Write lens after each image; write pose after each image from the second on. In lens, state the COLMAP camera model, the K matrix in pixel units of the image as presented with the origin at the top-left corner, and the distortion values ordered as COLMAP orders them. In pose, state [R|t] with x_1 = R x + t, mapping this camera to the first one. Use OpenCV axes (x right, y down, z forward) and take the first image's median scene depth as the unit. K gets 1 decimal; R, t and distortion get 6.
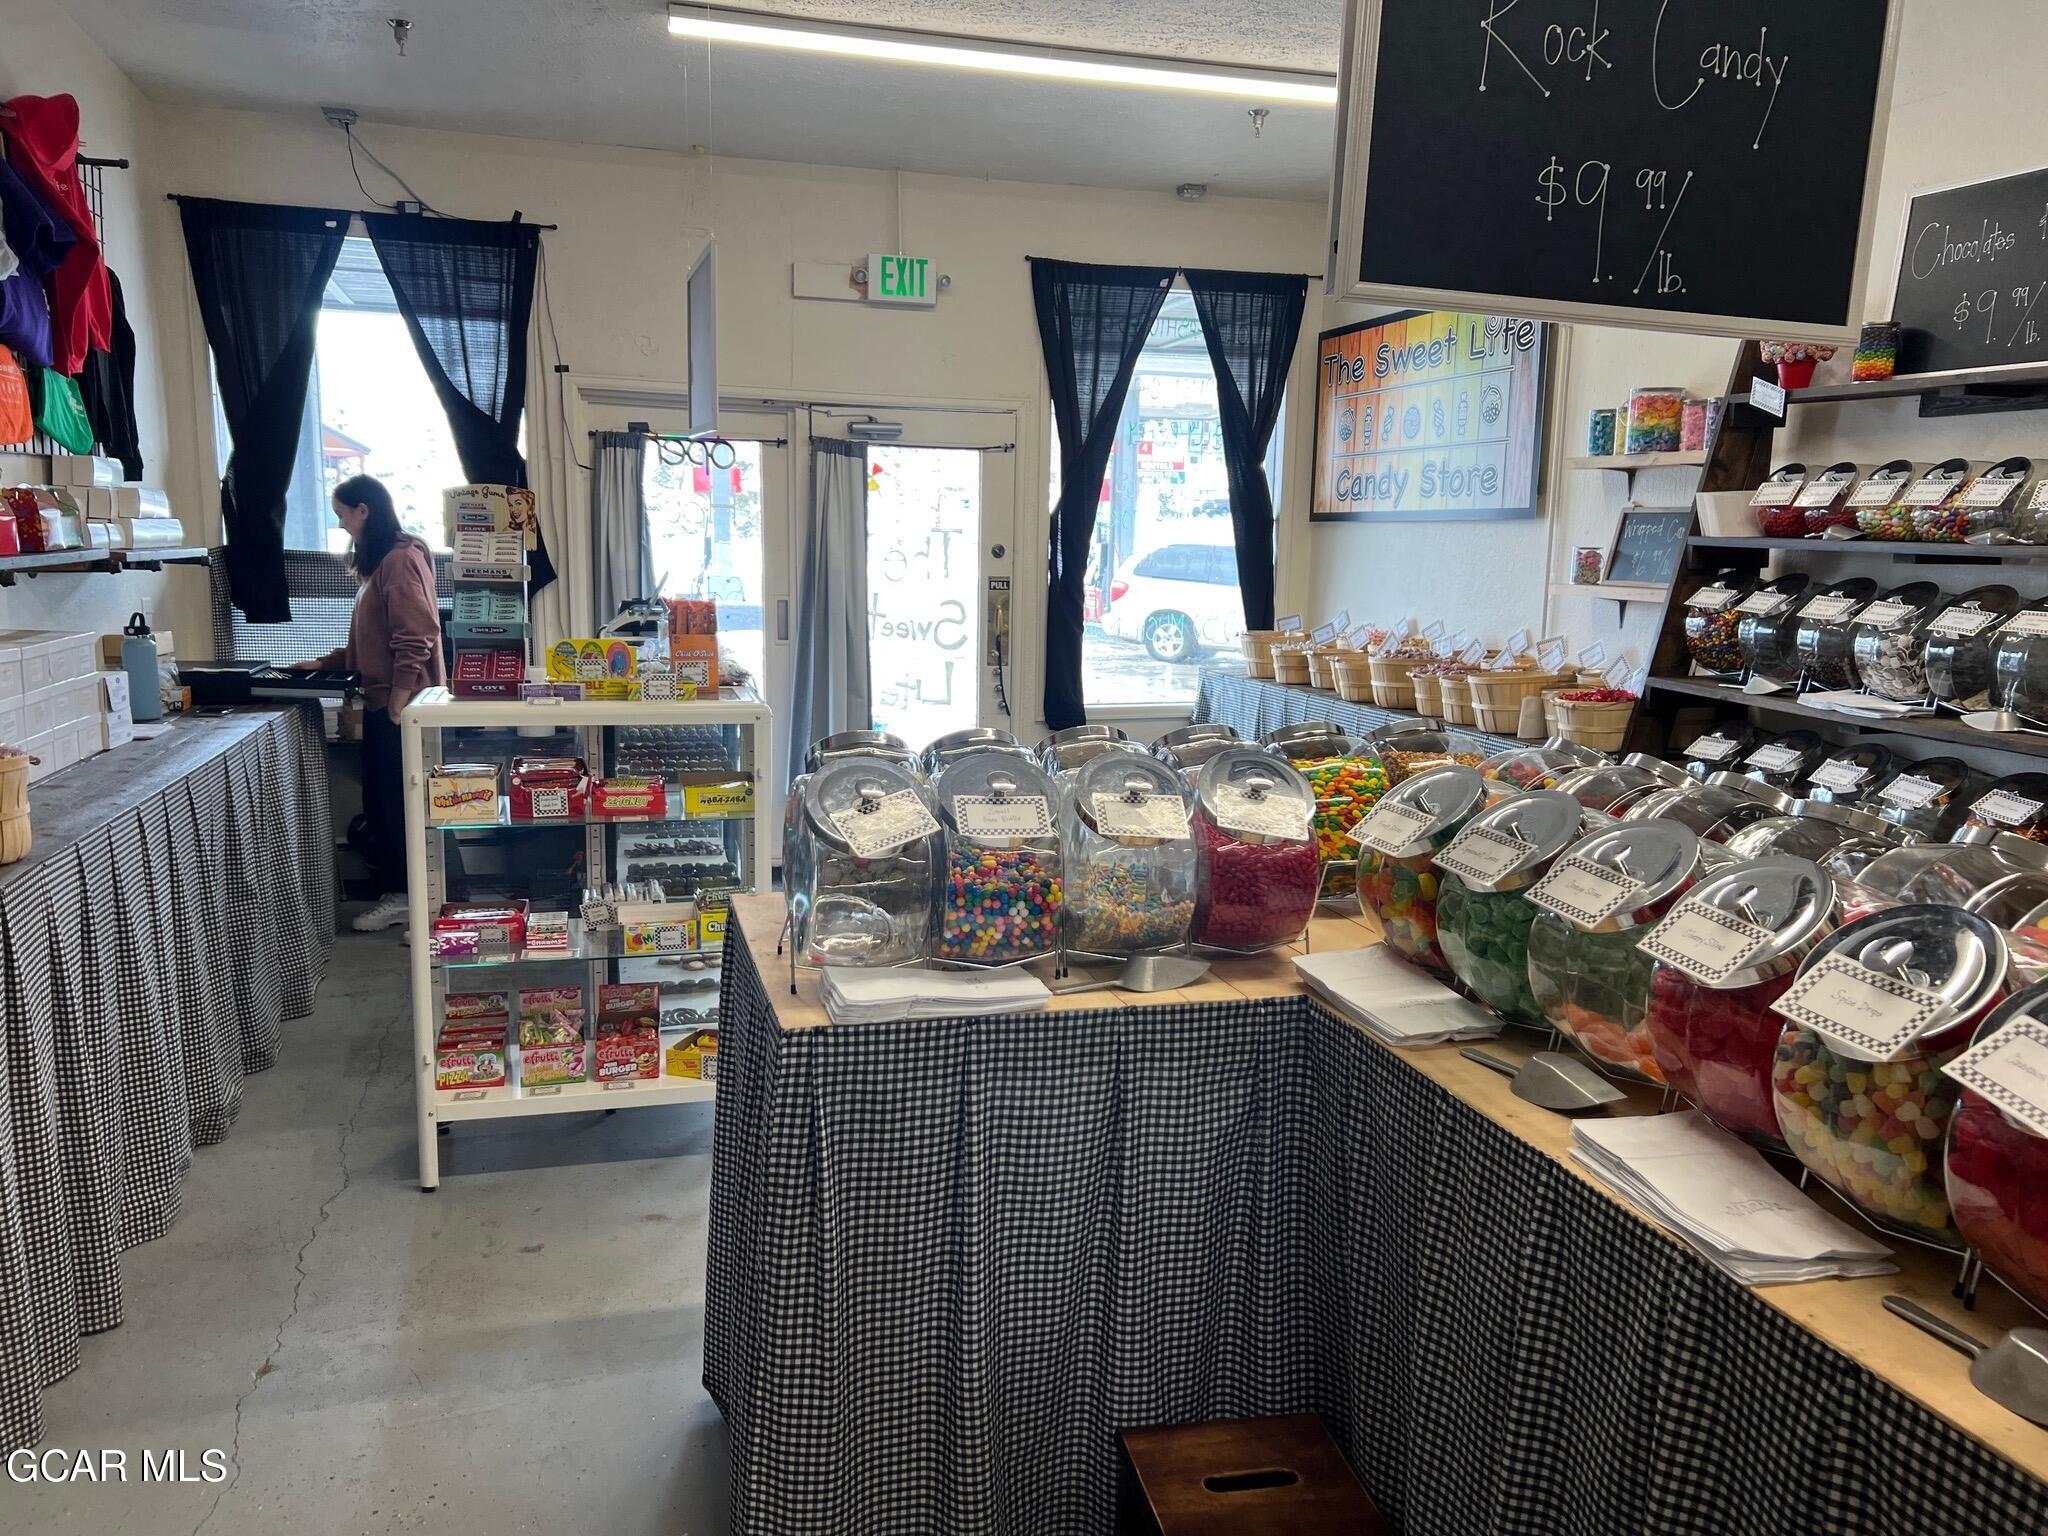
lens RADIAL K [[1542.6, 0, 1023.5], [0, 1542.6, 787.3], [0, 0, 1]] dist [0.056589, -0.047026]
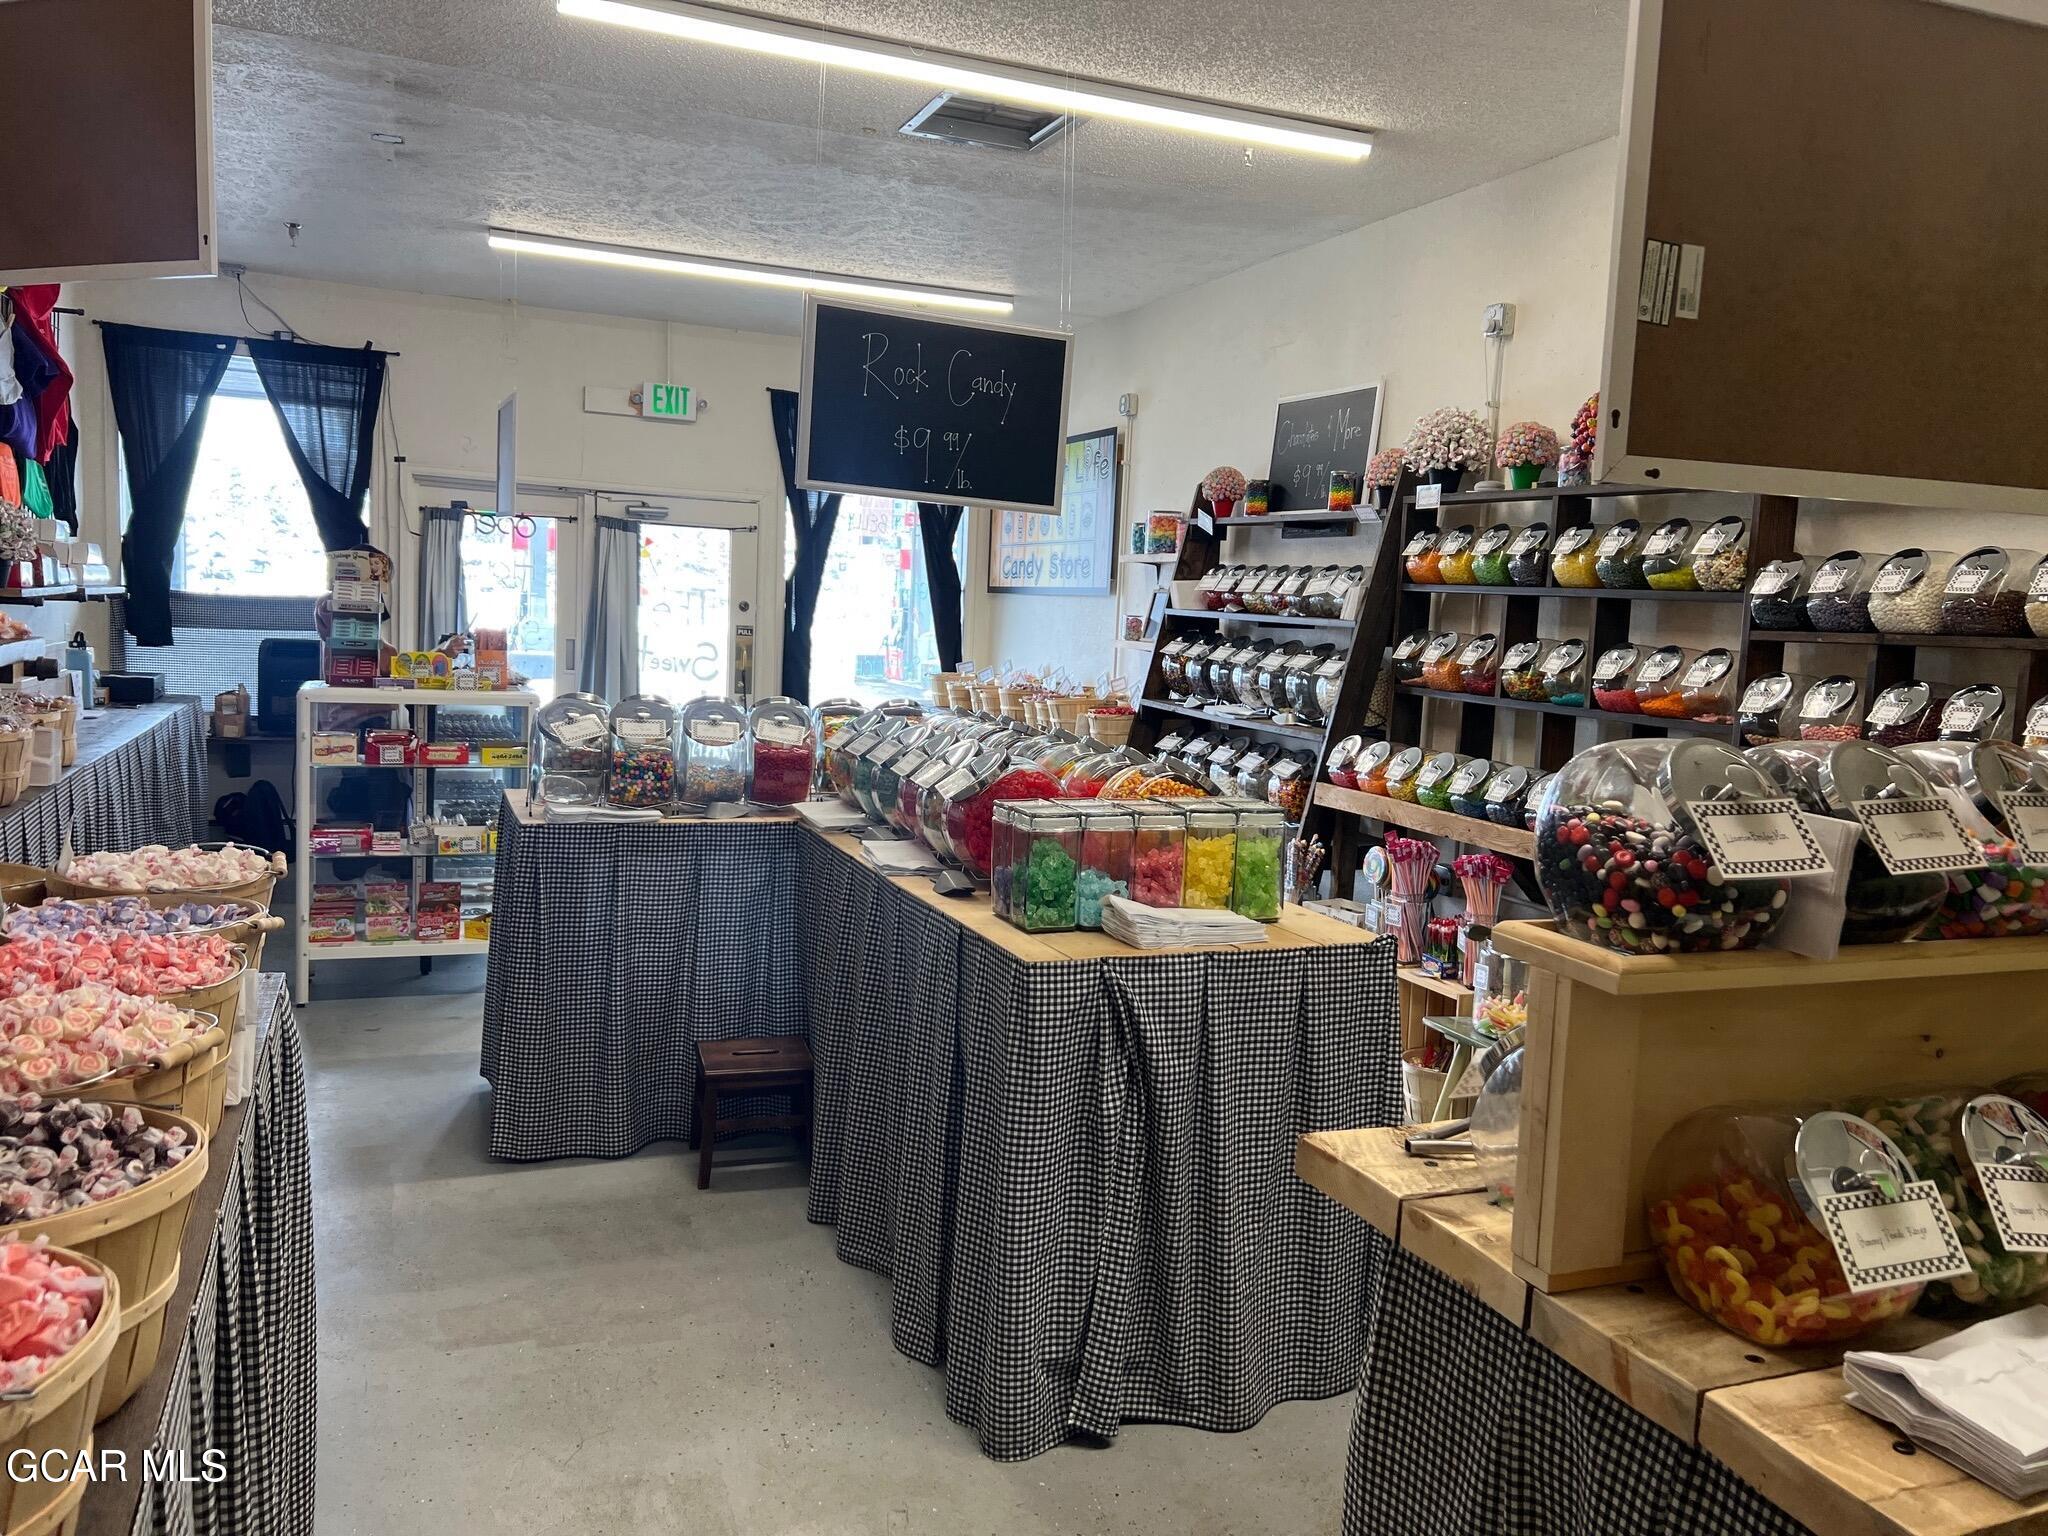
lens RADIAL K [[1542.6, 0, 1026.4], [0, 1542.6, 758.4], [0, 0, 1]] dist [0.056589, -0.047026]
pose [[0.993600, 0.016249, 0.111779, 0.109897], [-0.009402, 0.998062, -0.061511, 0.074819], [-0.112562, 0.060066, 0.991828, -0.444872]]
